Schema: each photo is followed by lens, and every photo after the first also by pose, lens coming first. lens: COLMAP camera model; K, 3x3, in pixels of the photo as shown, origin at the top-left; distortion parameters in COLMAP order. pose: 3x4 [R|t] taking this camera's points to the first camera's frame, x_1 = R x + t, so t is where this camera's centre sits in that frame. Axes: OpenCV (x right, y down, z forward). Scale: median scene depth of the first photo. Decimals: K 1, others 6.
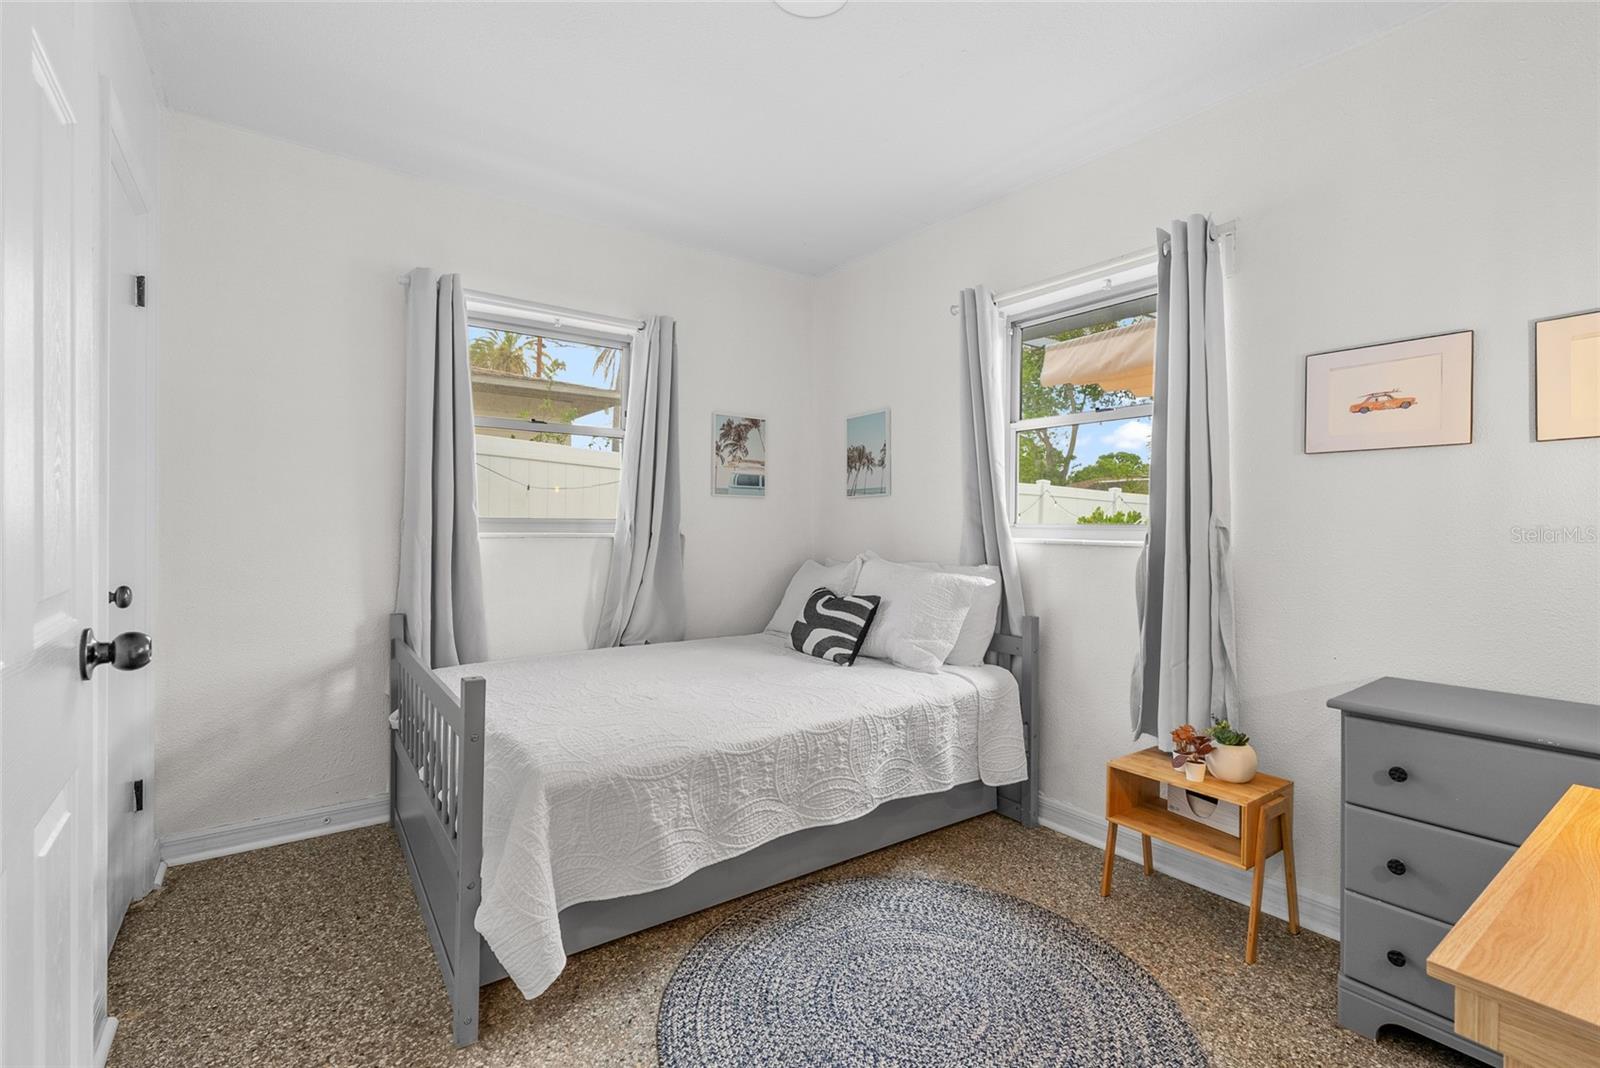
lens RADIAL K [[735.6, 0, 800.0], [0, 735.6, 534.0], [0, 0, 1]] dist [-0.016955, 0.000402]
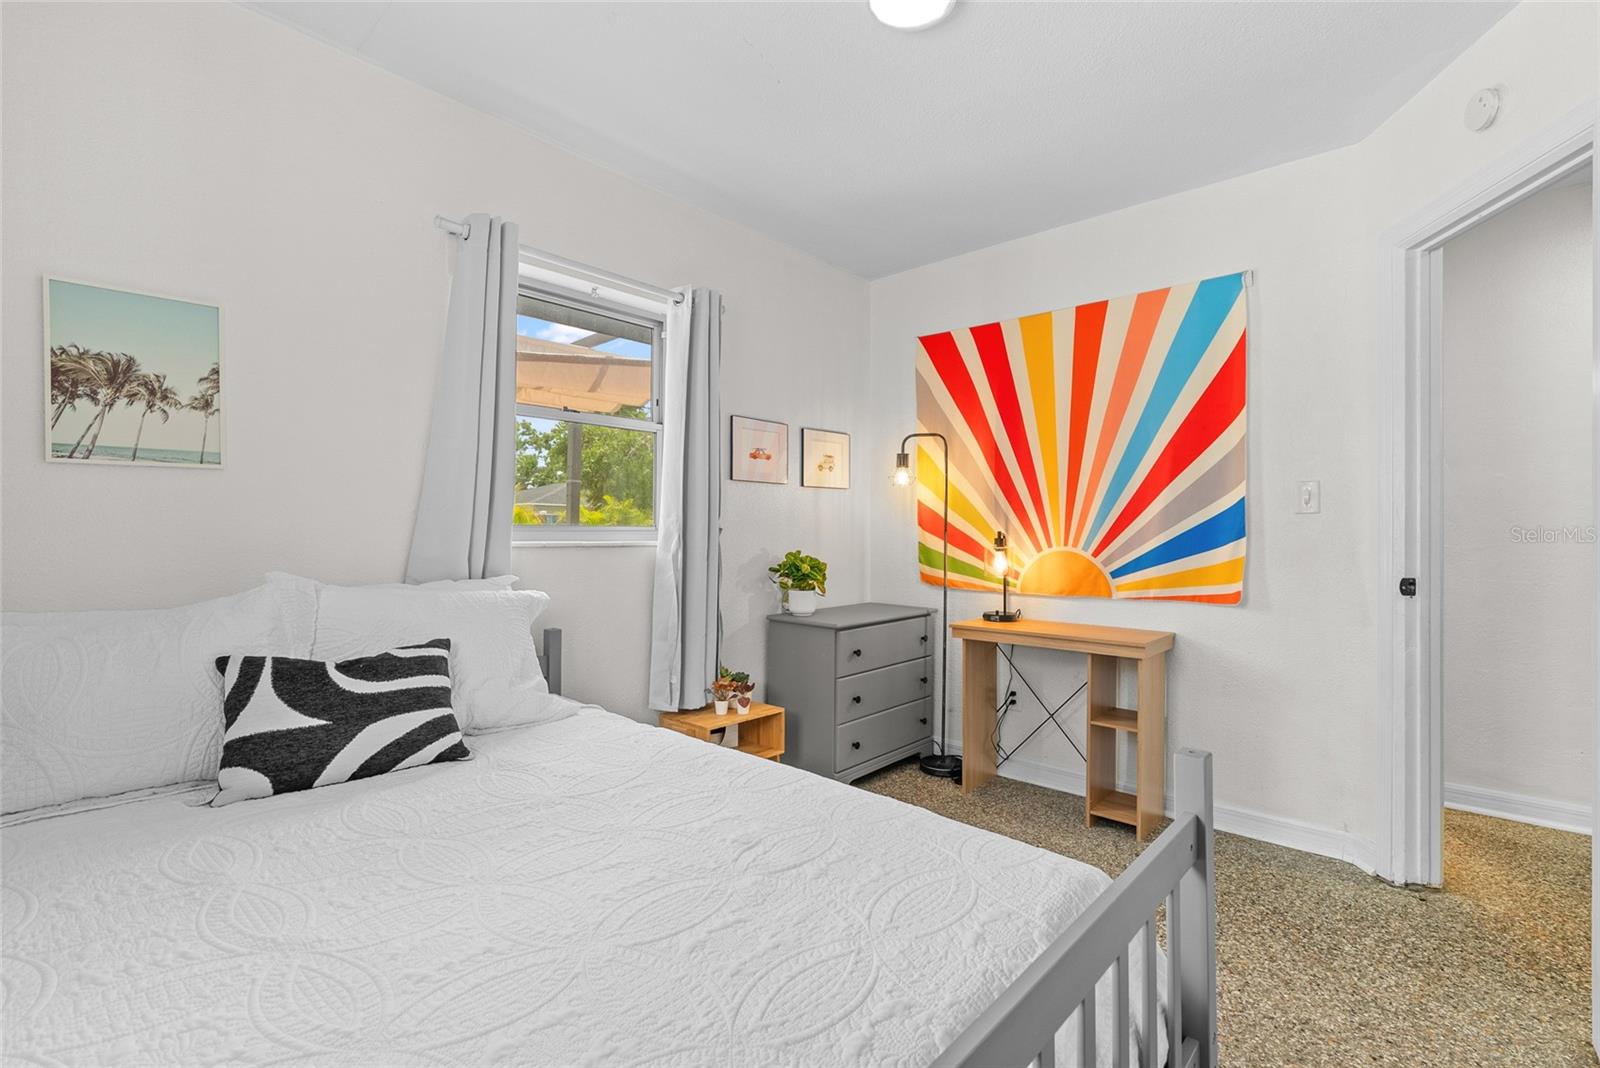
lens RADIAL K [[722.9, 0, 801.8], [0, 722.9, 533.5], [0, 0, 1]] dist [-0.003734, 0.000681]
pose [[-0.220416, -0.013246, 0.975316, -0.558751], [0.004716, 0.999882, 0.014645, -0.013529], [-0.975395, 0.007827, -0.220327, 0.826304]]
